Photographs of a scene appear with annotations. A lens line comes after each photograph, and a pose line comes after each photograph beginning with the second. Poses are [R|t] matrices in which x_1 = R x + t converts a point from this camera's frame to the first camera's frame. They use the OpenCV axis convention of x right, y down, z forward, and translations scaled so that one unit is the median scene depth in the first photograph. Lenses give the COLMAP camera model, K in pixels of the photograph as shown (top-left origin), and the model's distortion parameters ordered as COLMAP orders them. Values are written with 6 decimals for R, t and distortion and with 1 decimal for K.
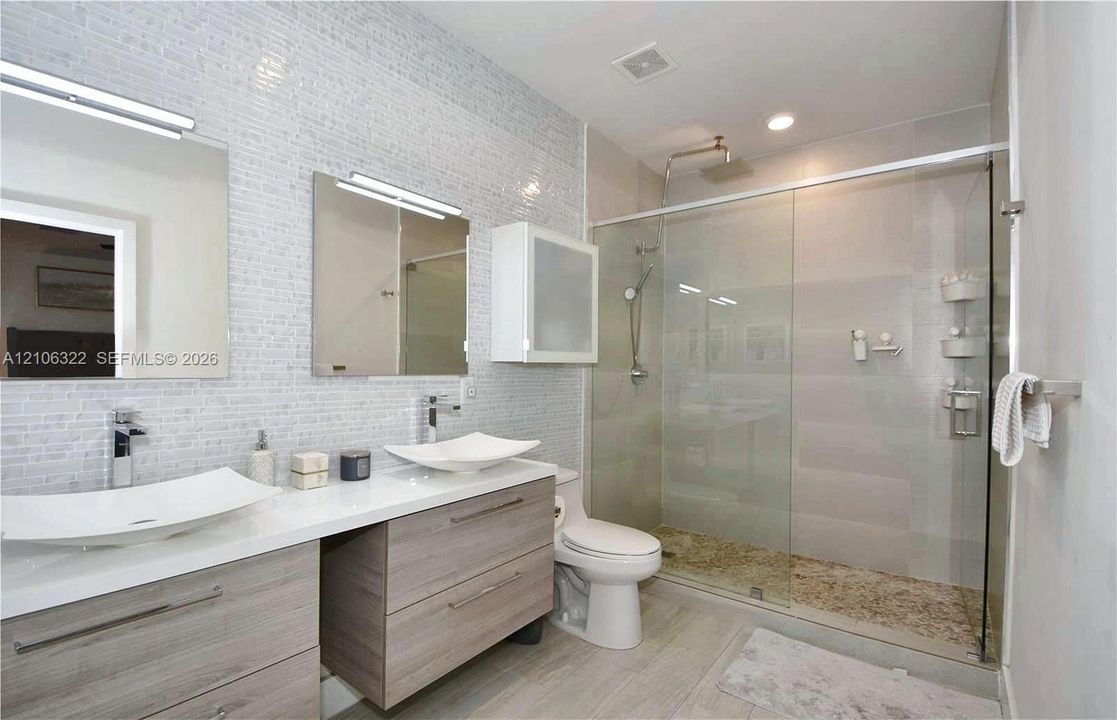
lens RADIAL K [[508.9, 0, 558.5], [0, 508.9, 363.9], [0, 0, 1]] dist [-0.003045, -0.001330]
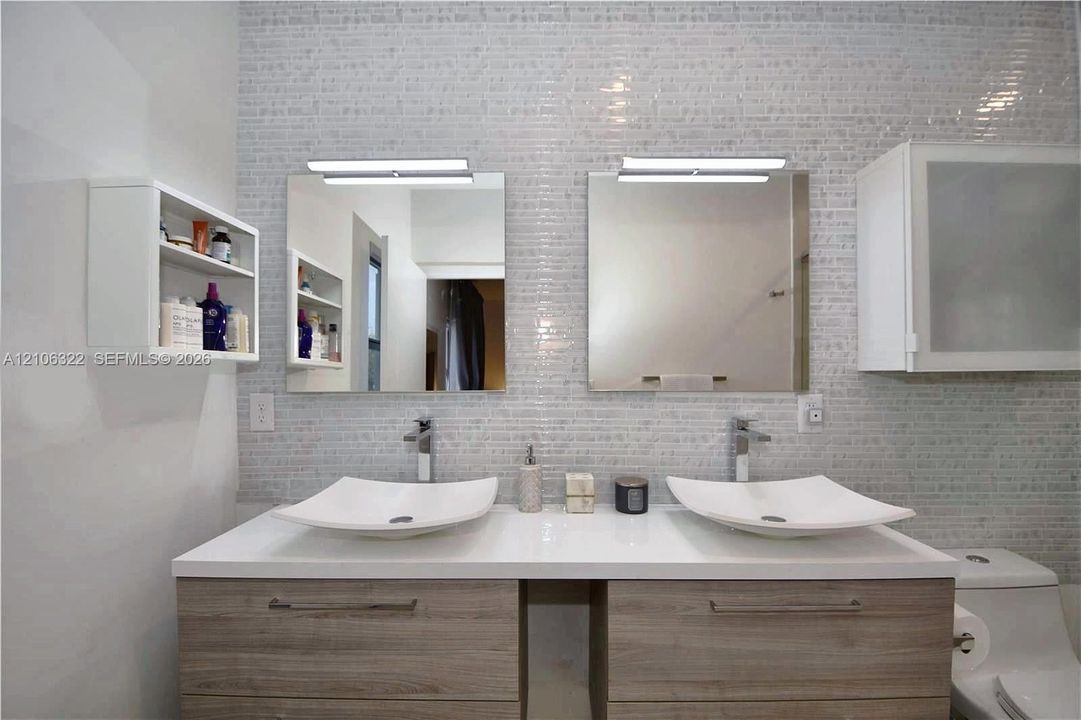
lens RADIAL K [[479.7, 0, 541.0], [0, 479.7, 369.4], [0, 0, 1]] dist [0.009481, -0.000807]
pose [[0.605090, -0.018788, -0.795935, 0.154037], [0.012221, 0.999823, -0.014310, -0.003545], [0.796063, -0.001069, 0.605213, 0.369269]]
